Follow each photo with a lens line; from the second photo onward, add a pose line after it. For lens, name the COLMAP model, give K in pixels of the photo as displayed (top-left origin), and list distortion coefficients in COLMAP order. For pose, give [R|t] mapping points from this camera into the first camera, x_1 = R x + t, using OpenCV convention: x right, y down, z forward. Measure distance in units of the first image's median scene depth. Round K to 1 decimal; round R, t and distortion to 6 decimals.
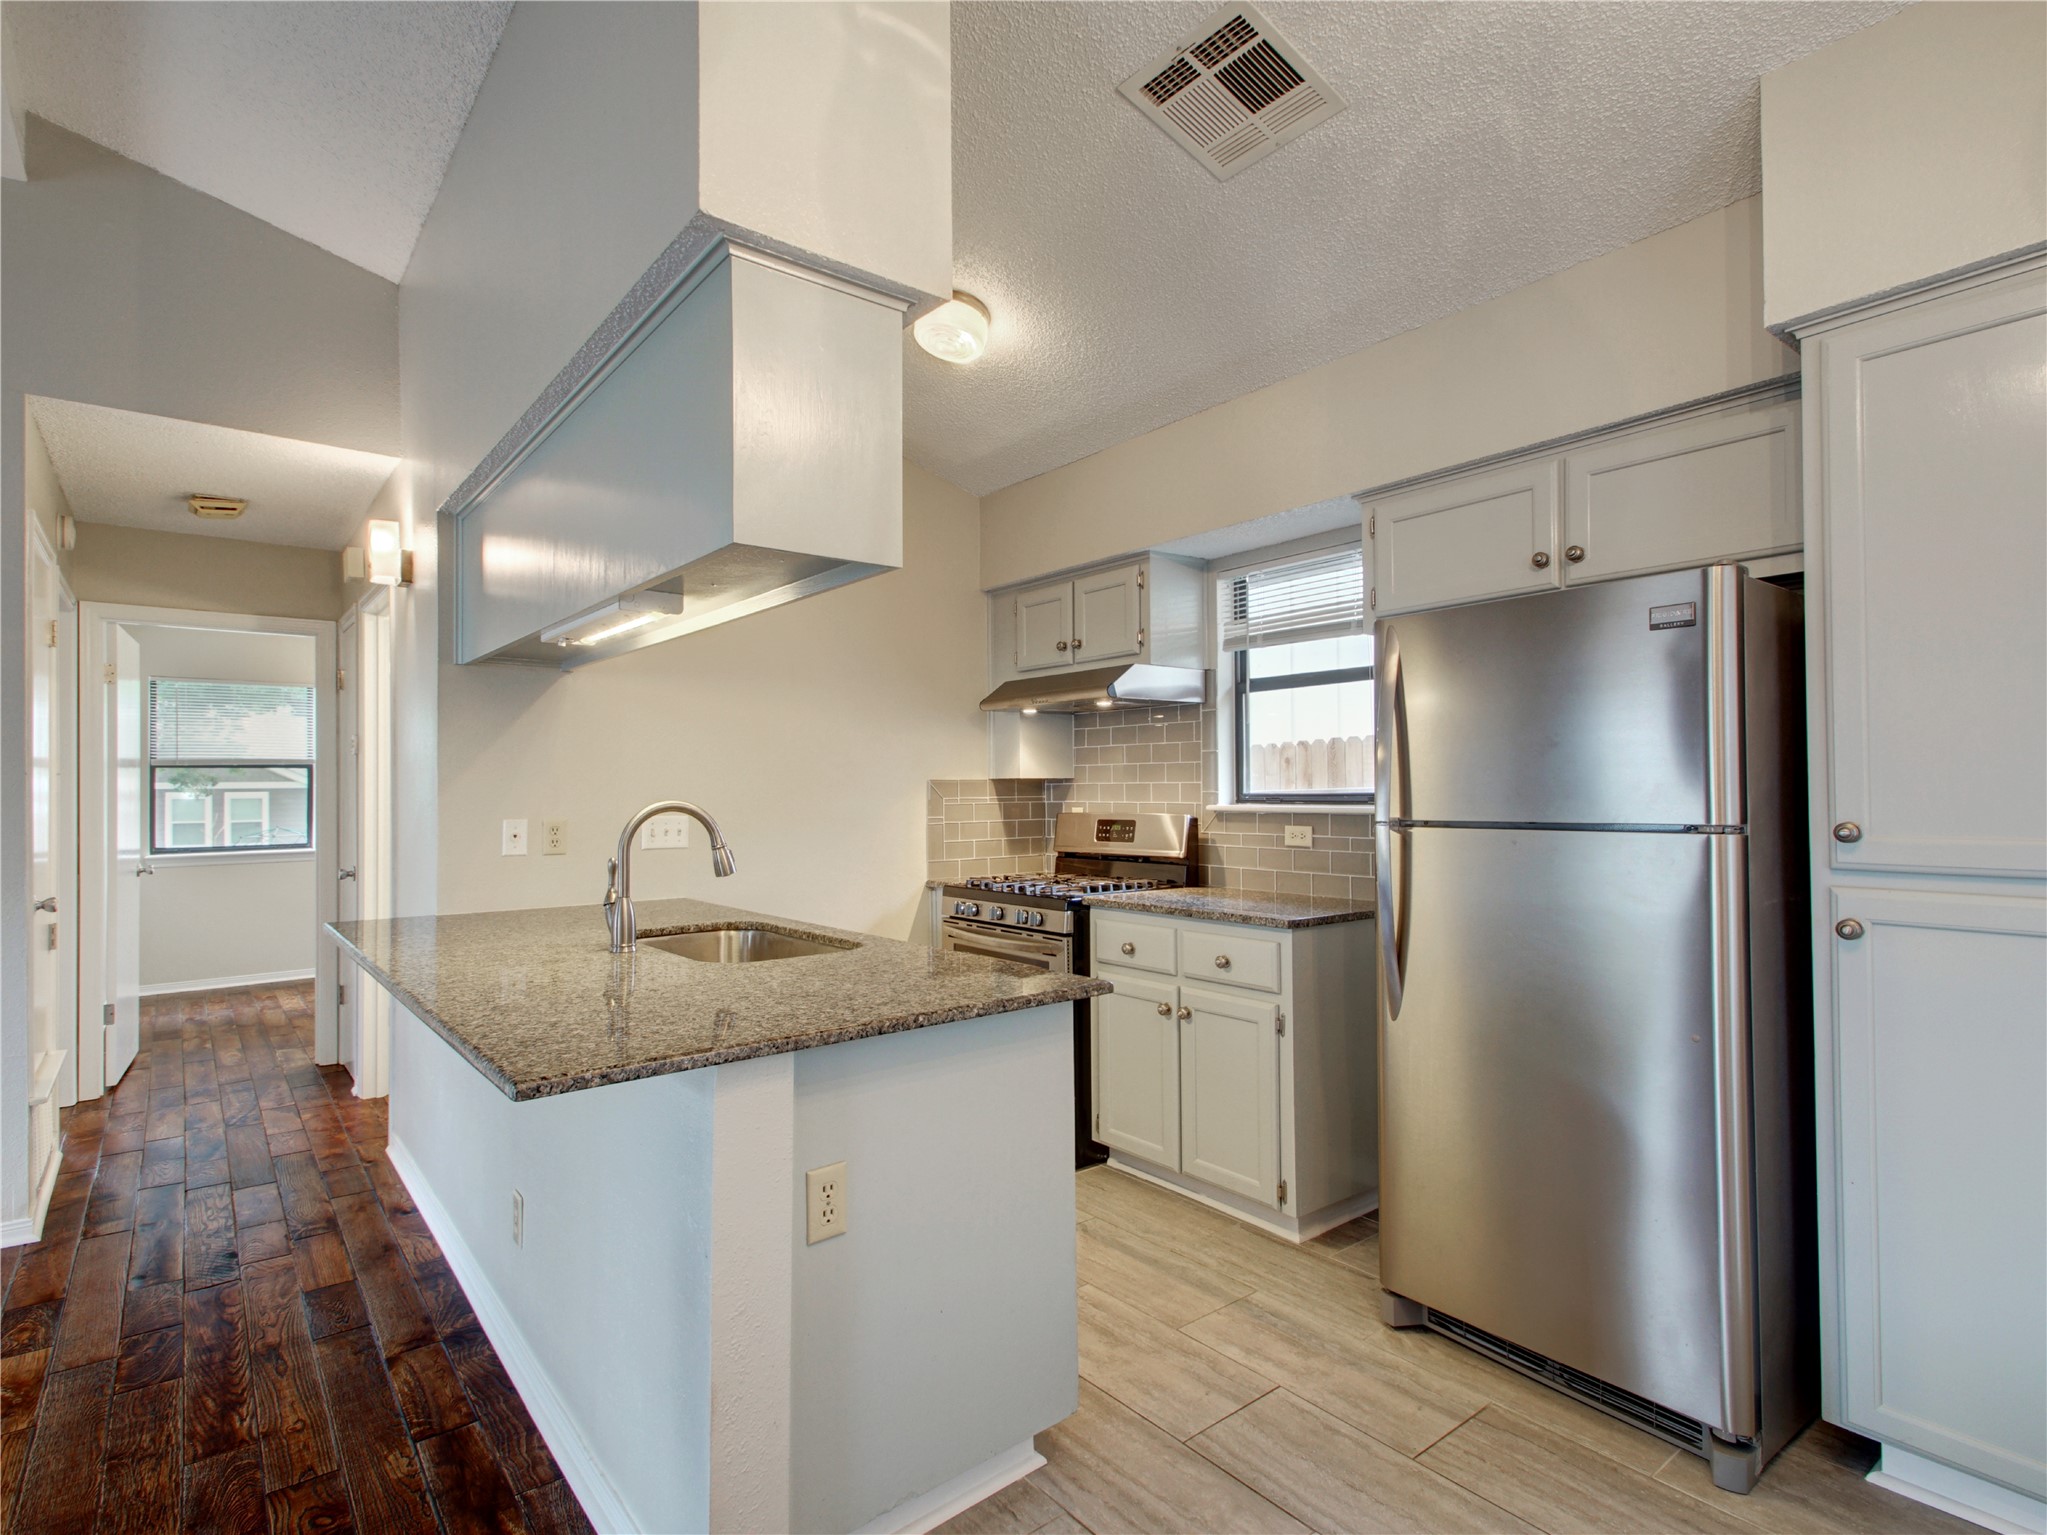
lens RADIAL K [[1041.4, 0, 1038.6], [0, 1041.4, 771.8], [0, 0, 1]] dist [0.031720, -0.015301]
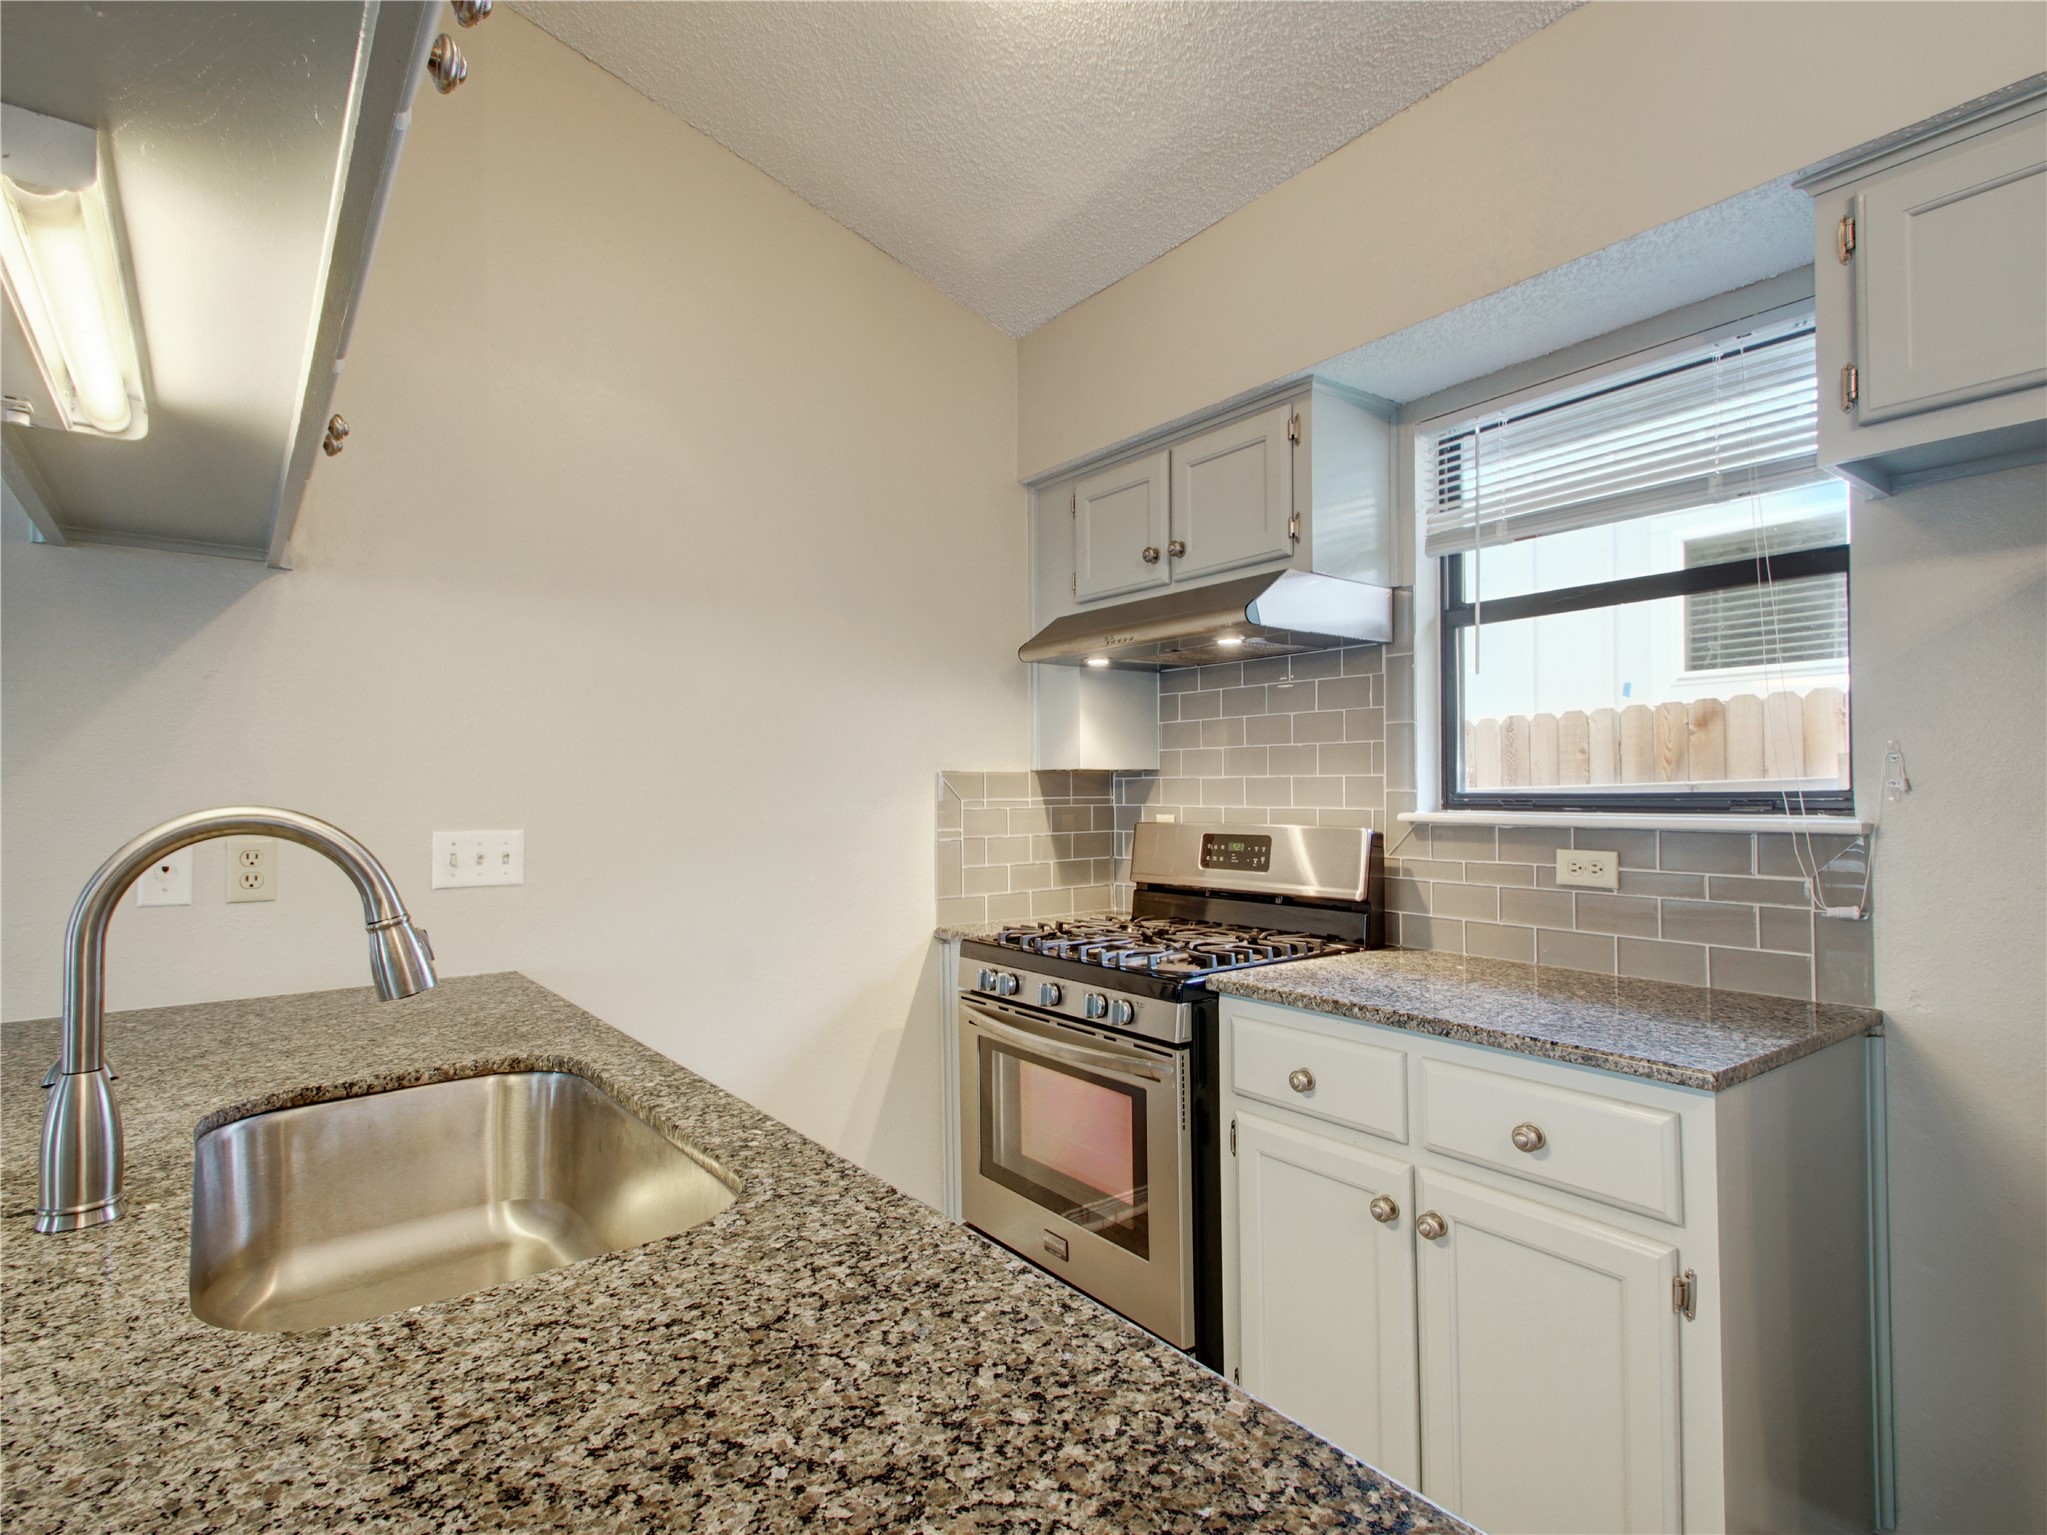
lens RADIAL K [[1069.0, 0, 994.9], [0, 1069.0, 774.4], [0, 0, 1]] dist [0.032060, -0.000080]
pose [[0.997916, 0.000064, -0.064531, -0.030058], [0.000079, 0.999998, 0.002205, 0.008738], [0.064531, -0.002205, 0.997913, 0.364221]]
